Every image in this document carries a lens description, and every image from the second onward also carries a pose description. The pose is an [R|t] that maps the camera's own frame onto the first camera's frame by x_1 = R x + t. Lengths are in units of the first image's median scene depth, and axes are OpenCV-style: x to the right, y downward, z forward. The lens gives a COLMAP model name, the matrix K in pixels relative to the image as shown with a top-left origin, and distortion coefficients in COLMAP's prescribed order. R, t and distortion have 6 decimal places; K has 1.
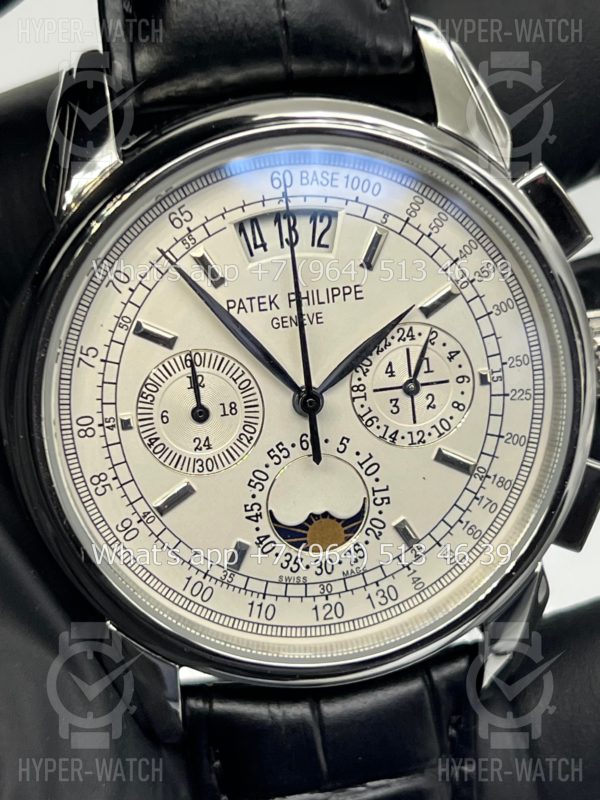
lens RADIAL K [[1875.8, 0, 295.3], [0, 1875.8, 403.1], [0, 0, 1]] dist [0.287049, 0.000000]
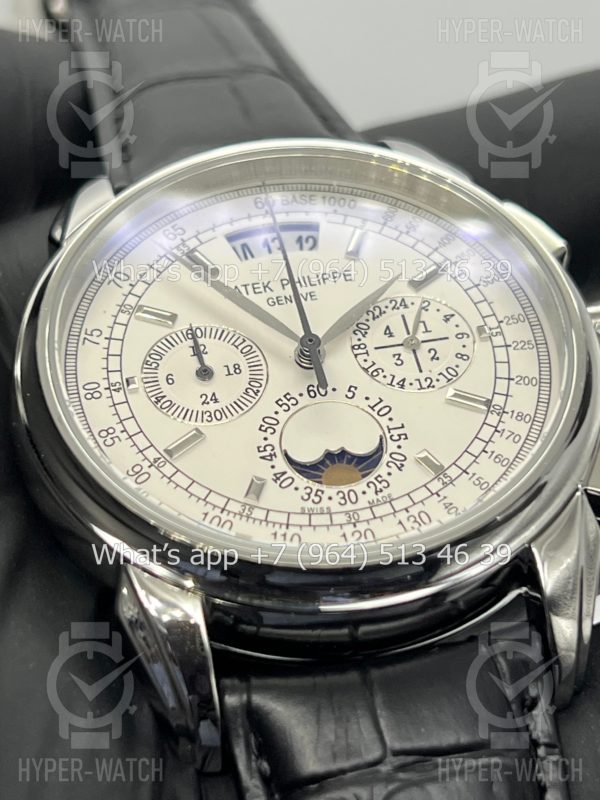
lens RADIAL K [[1875.8, 0, 291.3], [0, 1875.8, 405.1], [0, 0, 1]] dist [0.287049, 0.000000]
pose [[0.989444, -0.143611, -0.019405, 0.012351], [0.090221, 0.715245, -0.693026, 0.712825], [0.113405, 0.683959, 0.720652, 0.286062]]
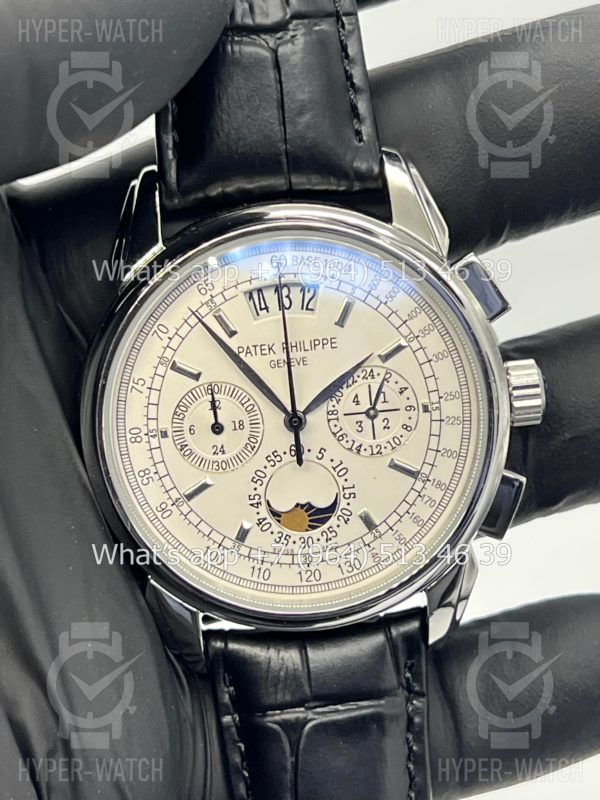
lens RADIAL K [[1875.8, 0, 305.4], [0, 1875.8, 405.9], [0, 0, 1]] dist [0.287049, 0.000000]
pose [[0.993152, 0.020119, -0.115085, 0.171836], [-0.025836, 0.998494, -0.048400, 0.054239], [0.113938, 0.051042, 0.992176, -0.369320]]
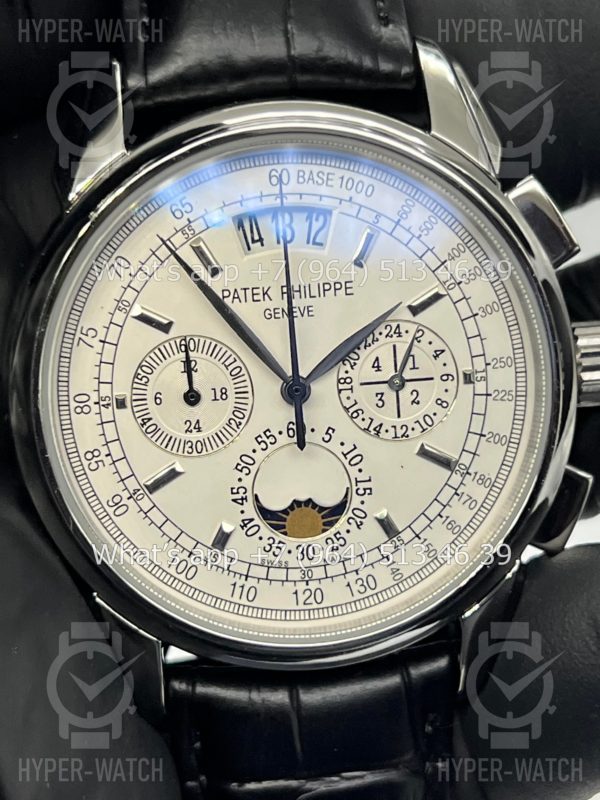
lens RADIAL K [[1875.8, 0, 287.9], [0, 1875.8, 412.5], [0, 0, 1]] dist [0.287049, 0.000000]
pose [[0.997224, 0.042452, -0.061166, 0.066107], [-0.046992, 0.996090, -0.074815, 0.088875], [0.057751, 0.077481, 0.995320, -0.036413]]
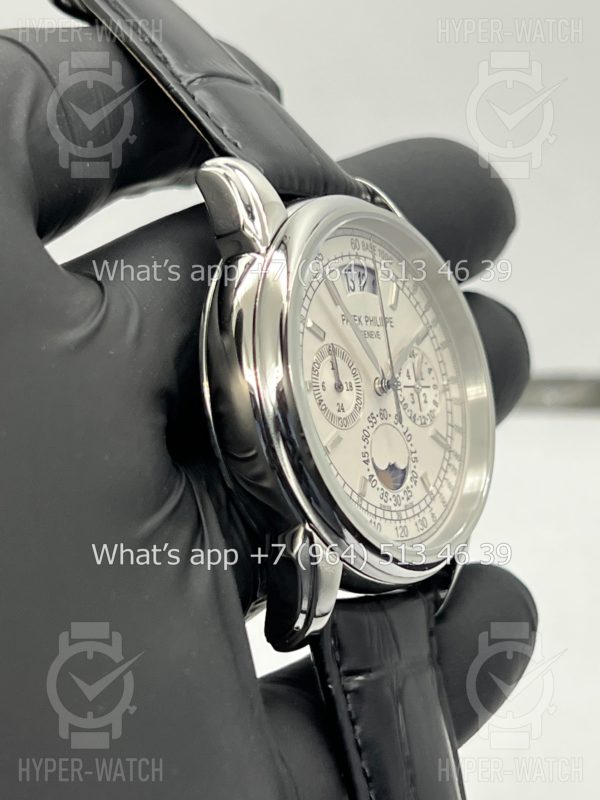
lens RADIAL K [[1875.8, 0, 299.2], [0, 1875.8, 394.0], [0, 0, 1]] dist [0.287049, 0.000000]
pose [[0.702697, 0.079274, 0.707059, -1.092847], [0.180471, 0.941413, -0.284907, 0.417077], [-0.688220, 0.327807, 0.647221, 0.075567]]
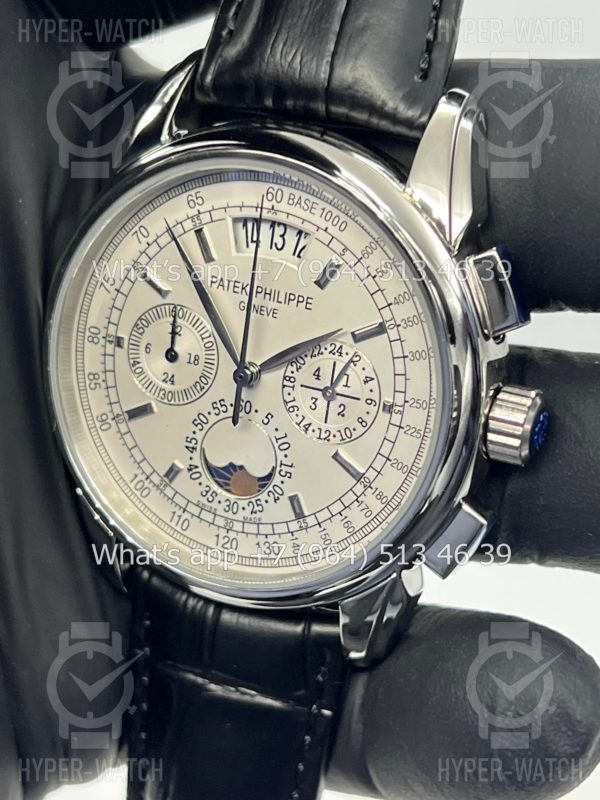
lens RADIAL K [[1875.8, 0, 298.5], [0, 1875.8, 402.5], [0, 0, 1]] dist [0.287049, 0.000000]
pose [[0.819198, 0.343298, -0.459414, 0.595861], [-0.302430, 0.939209, 0.162553, -0.190986], [0.487289, 0.005778, 0.873221, -0.049255]]
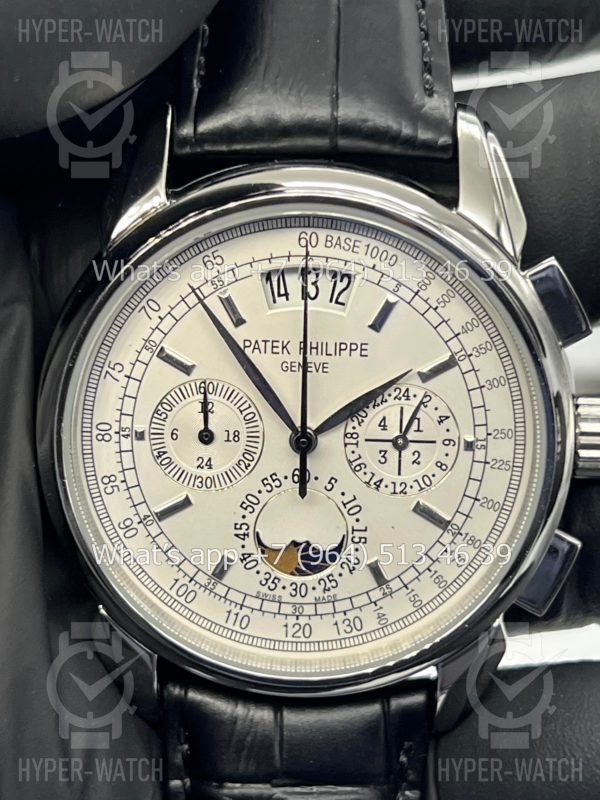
lens RADIAL K [[1875.8, 0, 298.9], [0, 1875.8, 393.7], [0, 0, 1]] dist [0.287049, 0.000000]
pose [[0.979339, 0.156265, -0.128361, 0.140369], [-0.153621, 0.987665, 0.030305, -0.060738], [0.131513, -0.009960, 0.991264, -0.094489]]
